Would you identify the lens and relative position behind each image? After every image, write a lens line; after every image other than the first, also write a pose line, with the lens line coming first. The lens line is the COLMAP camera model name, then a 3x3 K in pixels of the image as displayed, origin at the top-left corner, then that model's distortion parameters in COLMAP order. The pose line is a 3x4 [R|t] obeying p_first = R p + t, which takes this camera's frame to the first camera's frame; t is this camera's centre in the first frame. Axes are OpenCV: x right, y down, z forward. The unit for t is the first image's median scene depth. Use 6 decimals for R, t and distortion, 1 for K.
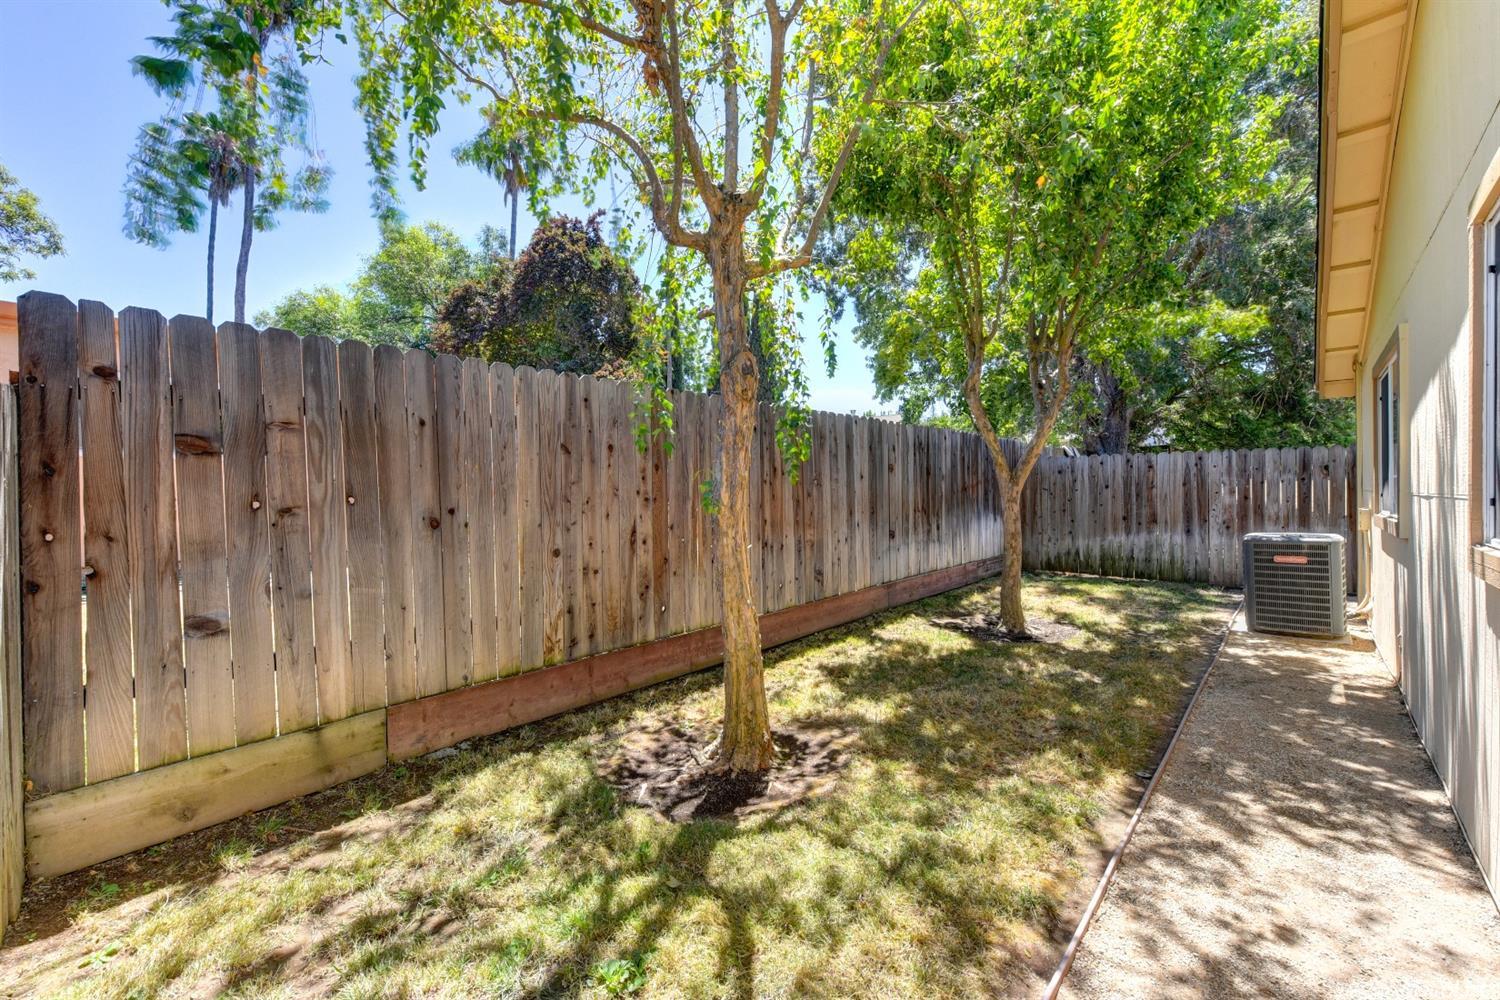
lens RADIAL K [[585.8, 0, 747.5], [0, 585.8, 497.6], [0, 0, 1]] dist [0.003666, -0.000427]
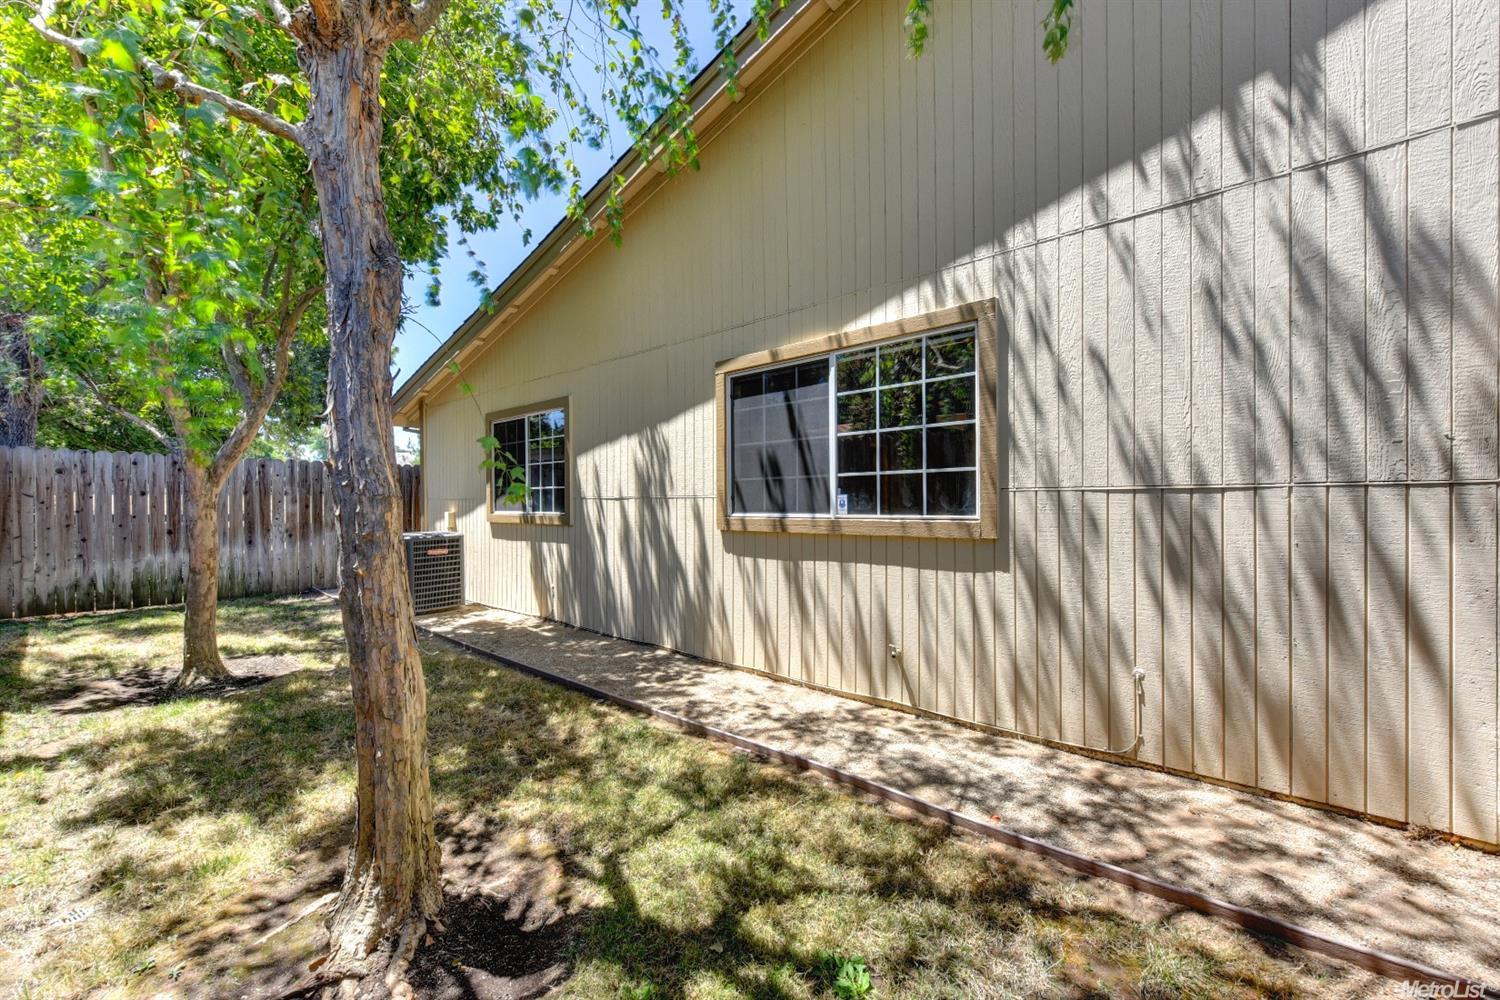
lens RADIAL K [[585.8, 0, 747.5], [0, 585.8, 499.5], [0, 0, 1]] dist [0.003666, -0.000427]
pose [[-0.051158, 0.014471, 0.998586, -0.729612], [0.011956, 0.999832, -0.013876, 0.034698], [-0.998619, 0.011229, -0.051323, 0.762975]]
